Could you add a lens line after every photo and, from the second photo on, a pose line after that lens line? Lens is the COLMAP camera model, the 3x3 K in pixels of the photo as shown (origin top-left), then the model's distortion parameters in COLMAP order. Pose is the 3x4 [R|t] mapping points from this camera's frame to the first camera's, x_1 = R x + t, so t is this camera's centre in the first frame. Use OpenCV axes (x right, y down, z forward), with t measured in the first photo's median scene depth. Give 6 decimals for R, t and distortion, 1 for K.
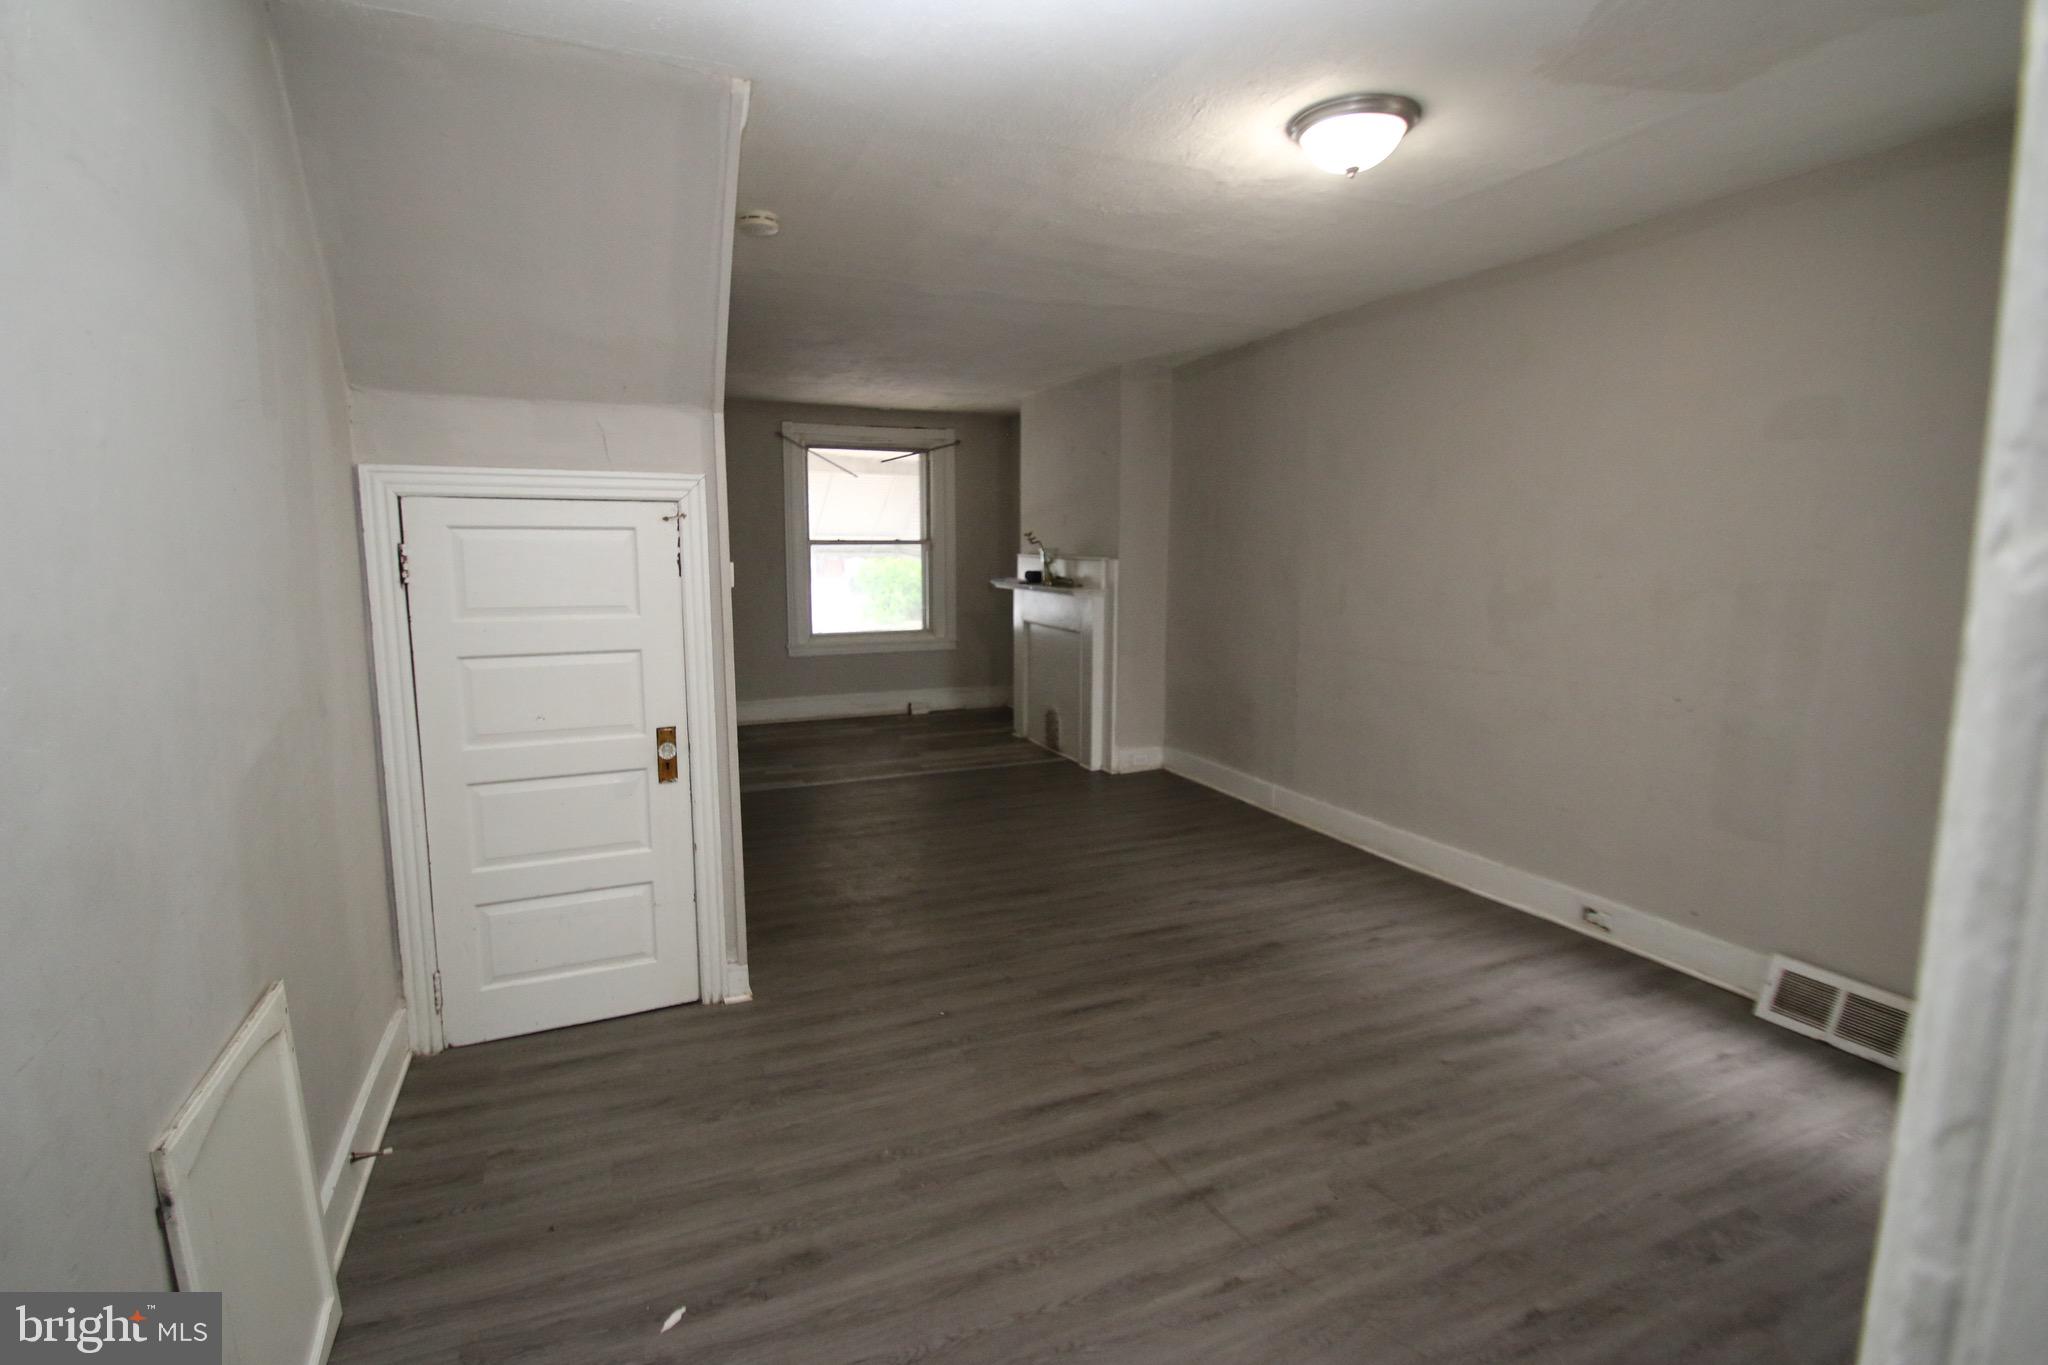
lens RADIAL K [[953.8, 0, 1024.0], [0, 953.8, 682.5], [0, 0, 1]] dist [0.000415, 0.000013]
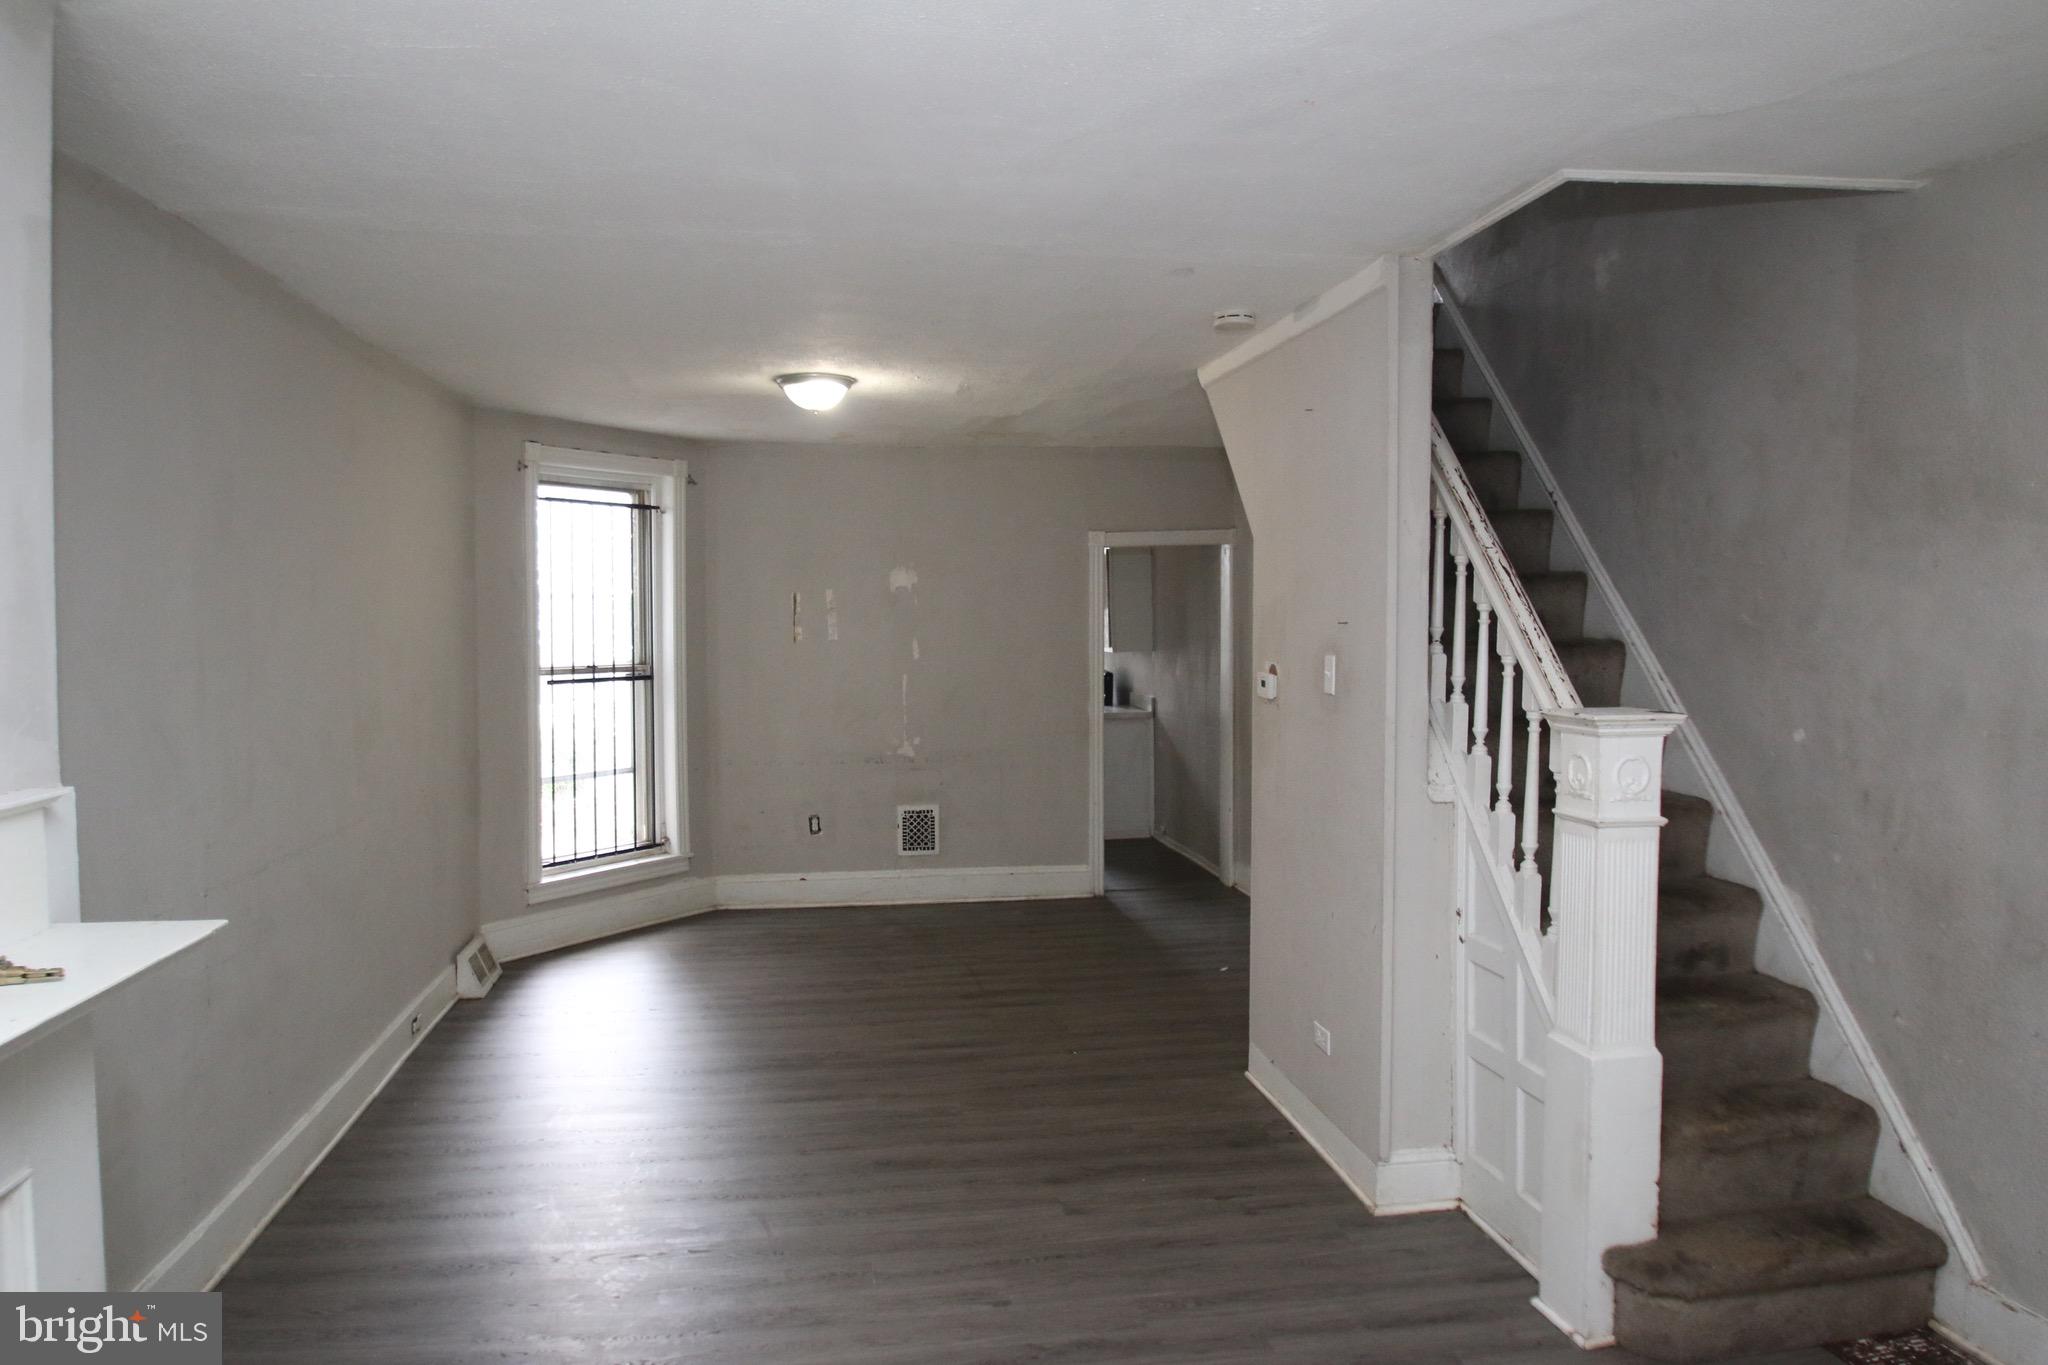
lens RADIAL K [[1319.3, 0, 1024.0], [0, 1319.3, 682.5], [0, 0, 1]] dist [-0.028395, -0.000065]
pose [[-0.963462, -0.000780, 0.267844, -0.185139], [0.051813, 0.980565, 0.189230, -0.163393], [-0.262786, 0.196194, -0.944697, 0.990095]]
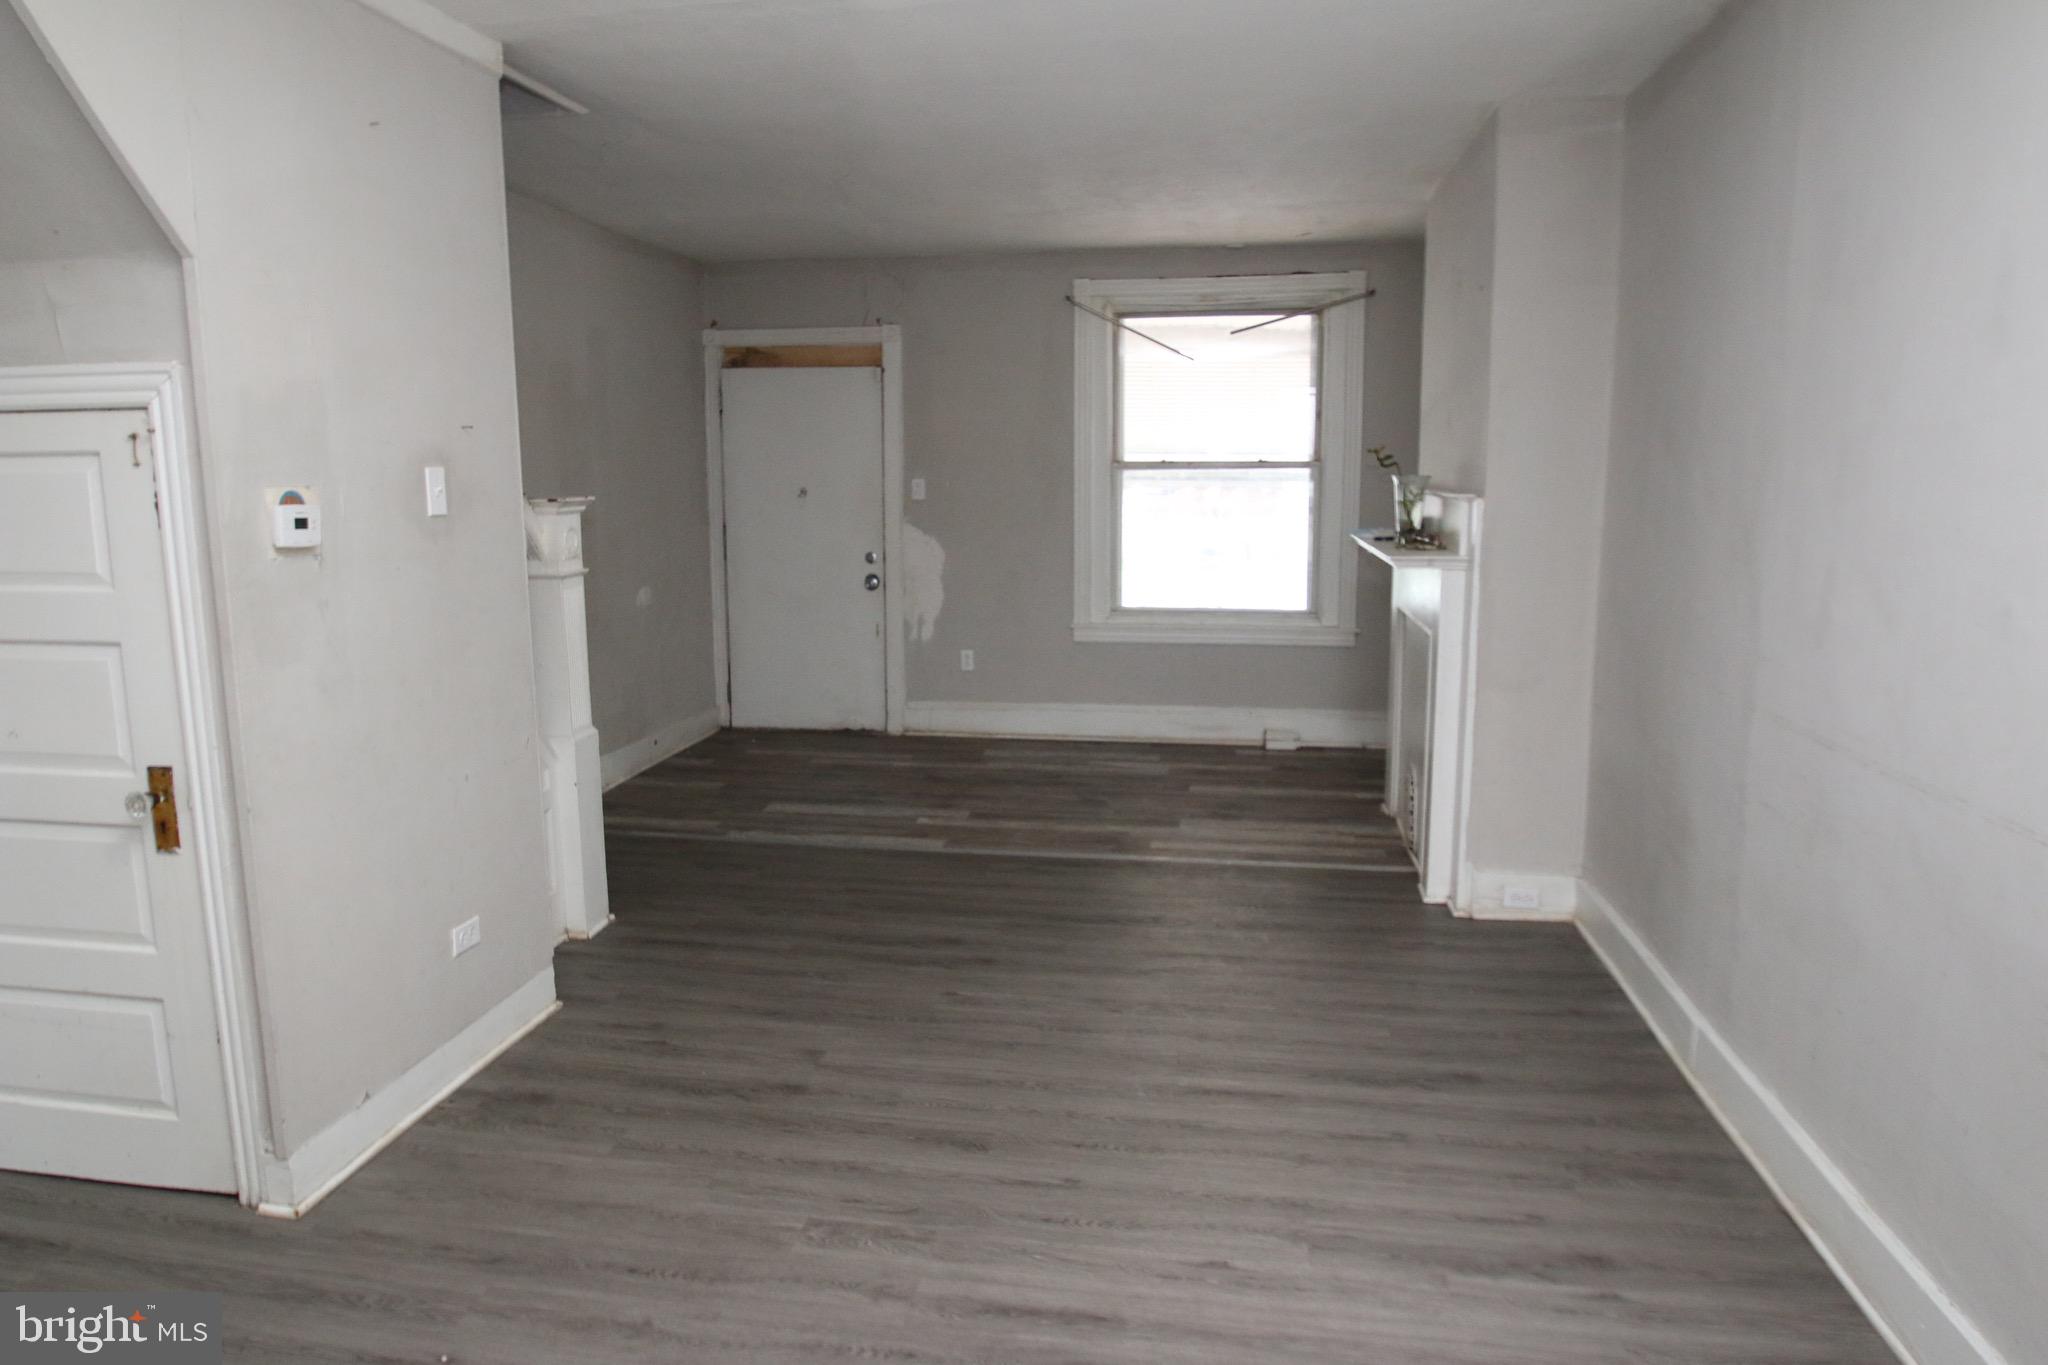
lens RADIAL K [[1319.3, 0, 1024.0], [0, 1319.3, 682.5], [0, 0, 1]] dist [-0.028395, -0.000065]
pose [[0.835104, 0.084831, -0.543512, 0.221865], [-0.074486, 0.996376, 0.041066, -0.033912], [0.545026, 0.006189, 0.838396, 0.228228]]
